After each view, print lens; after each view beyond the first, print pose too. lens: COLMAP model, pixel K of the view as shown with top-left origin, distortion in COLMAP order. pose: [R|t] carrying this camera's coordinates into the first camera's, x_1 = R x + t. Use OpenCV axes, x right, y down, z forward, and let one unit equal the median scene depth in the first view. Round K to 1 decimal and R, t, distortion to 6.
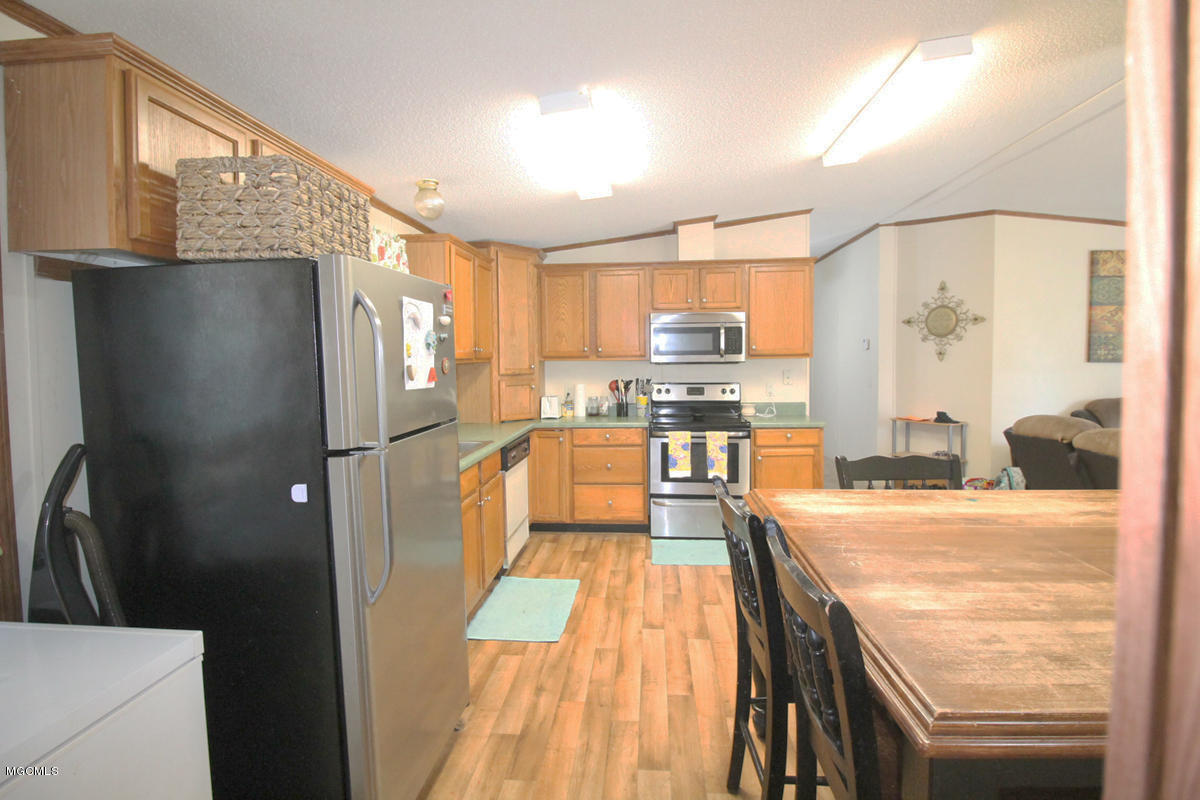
lens RADIAL K [[565.9, 0, 606.2], [0, 565.9, 384.2], [0, 0, 1]] dist [0.000708, -0.012670]
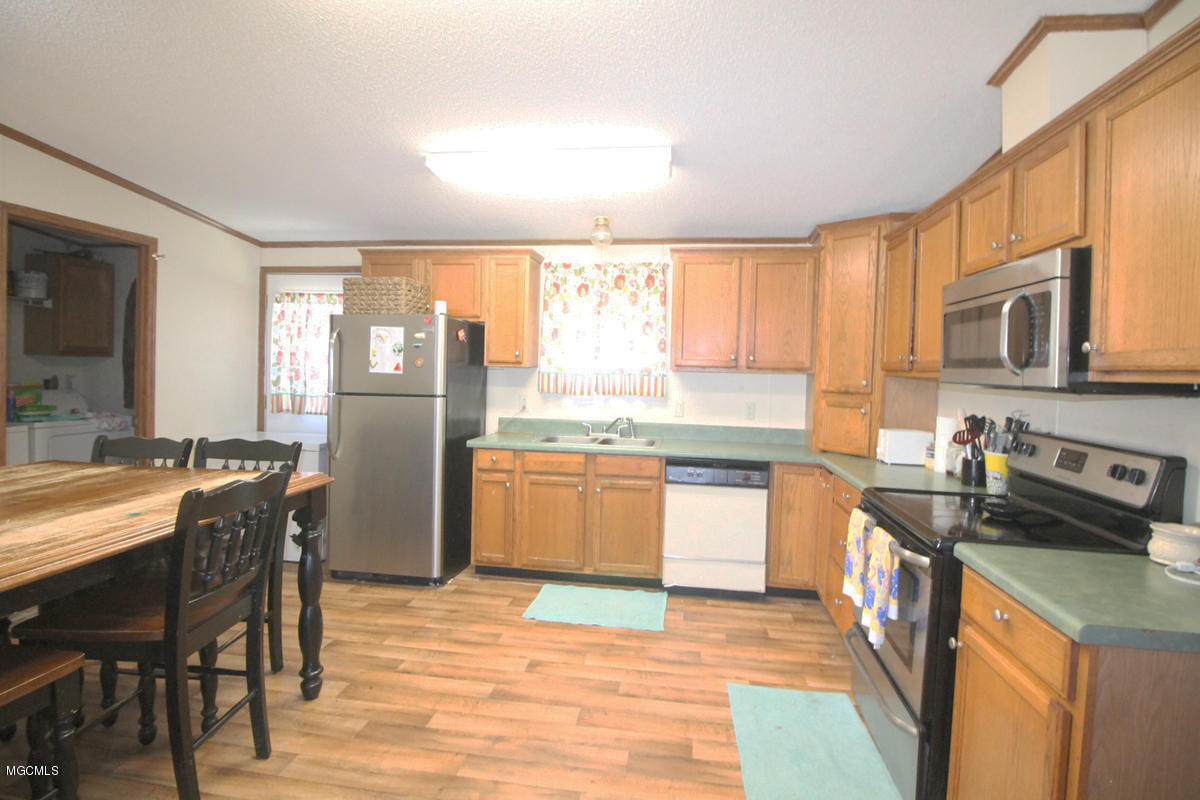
lens RADIAL K [[565.9, 0, 606.2], [0, 565.9, 384.2], [0, 0, 1]] dist [0.000708, -0.012670]
pose [[-0.054491, 0.037280, -0.997818, 0.561627], [-0.075491, 0.996289, 0.041345, -0.032509], [0.995656, 0.077580, -0.051475, 0.671643]]
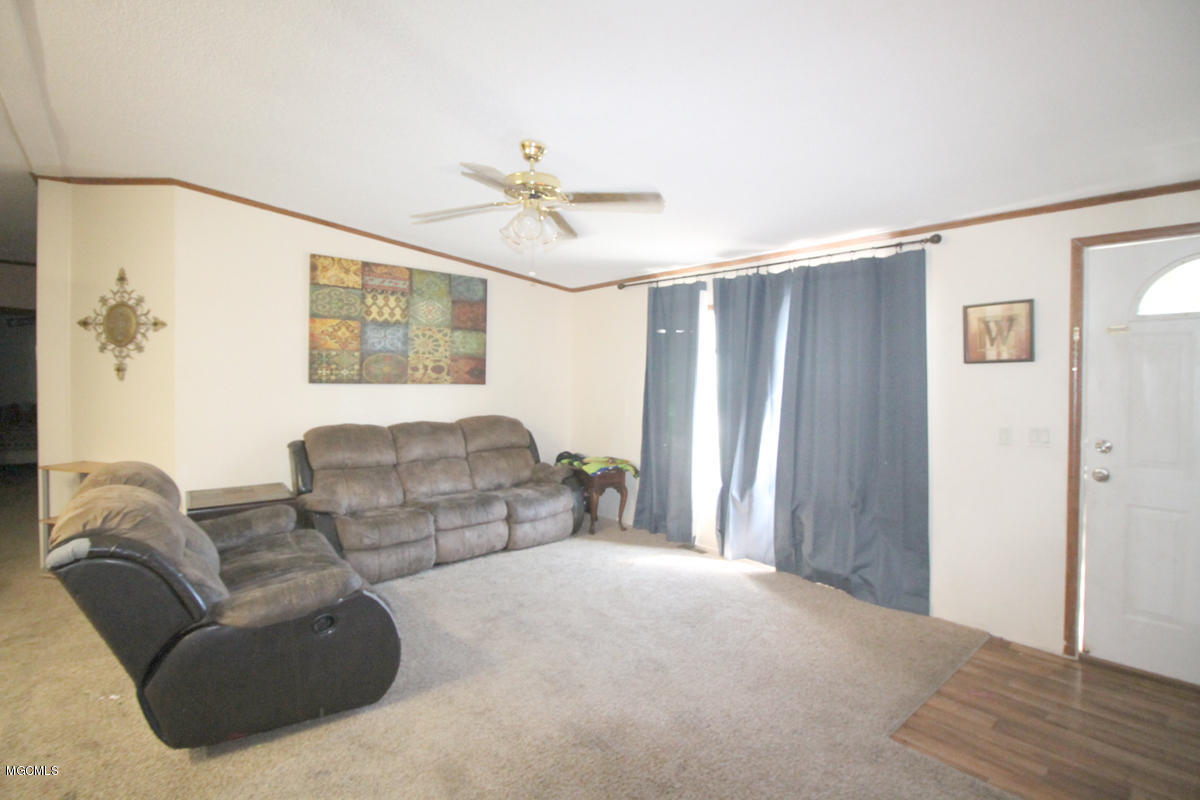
lens RADIAL K [[565.9, 0, 606.2], [0, 565.9, 384.2], [0, 0, 1]] dist [0.000708, -0.012670]
pose [[0.694657, 0.004673, 0.719326, 0.563231], [0.015807, 0.999638, -0.021758, -0.012364], [-0.719167, 0.026485, 0.694332, 0.080627]]
